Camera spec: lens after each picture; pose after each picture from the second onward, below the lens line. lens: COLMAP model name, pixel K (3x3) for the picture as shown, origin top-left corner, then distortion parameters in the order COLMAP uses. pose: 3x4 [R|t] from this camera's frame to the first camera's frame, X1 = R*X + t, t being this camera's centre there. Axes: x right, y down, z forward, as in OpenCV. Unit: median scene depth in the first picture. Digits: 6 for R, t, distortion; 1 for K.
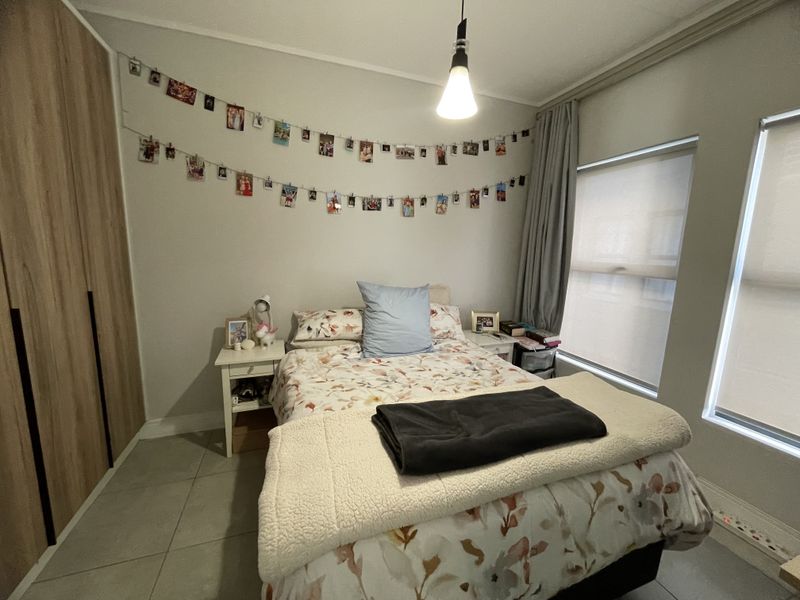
lens RADIAL K [[324.5, 0, 400.0], [0, 324.5, 300.0], [0, 0, 1]] dist [0.000643, 0.000315]
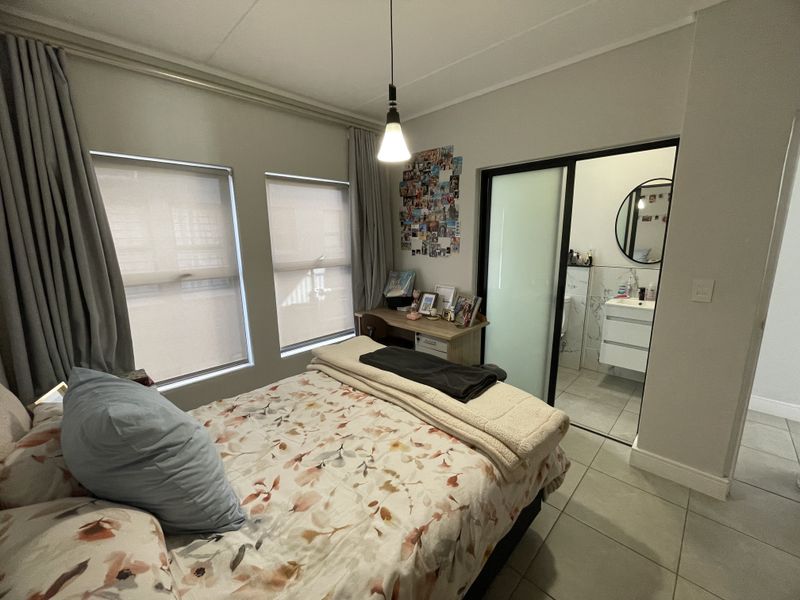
lens RADIAL K [[324.5, 0, 400.0], [0, 324.5, 300.0], [0, 0, 1]] dist [0.000643, 0.000315]
pose [[-0.435433, -0.200163, 0.877686, -0.623611], [0.139632, 0.948150, 0.285506, -0.263428], [-0.889326, 0.246872, -0.384907, 0.979012]]
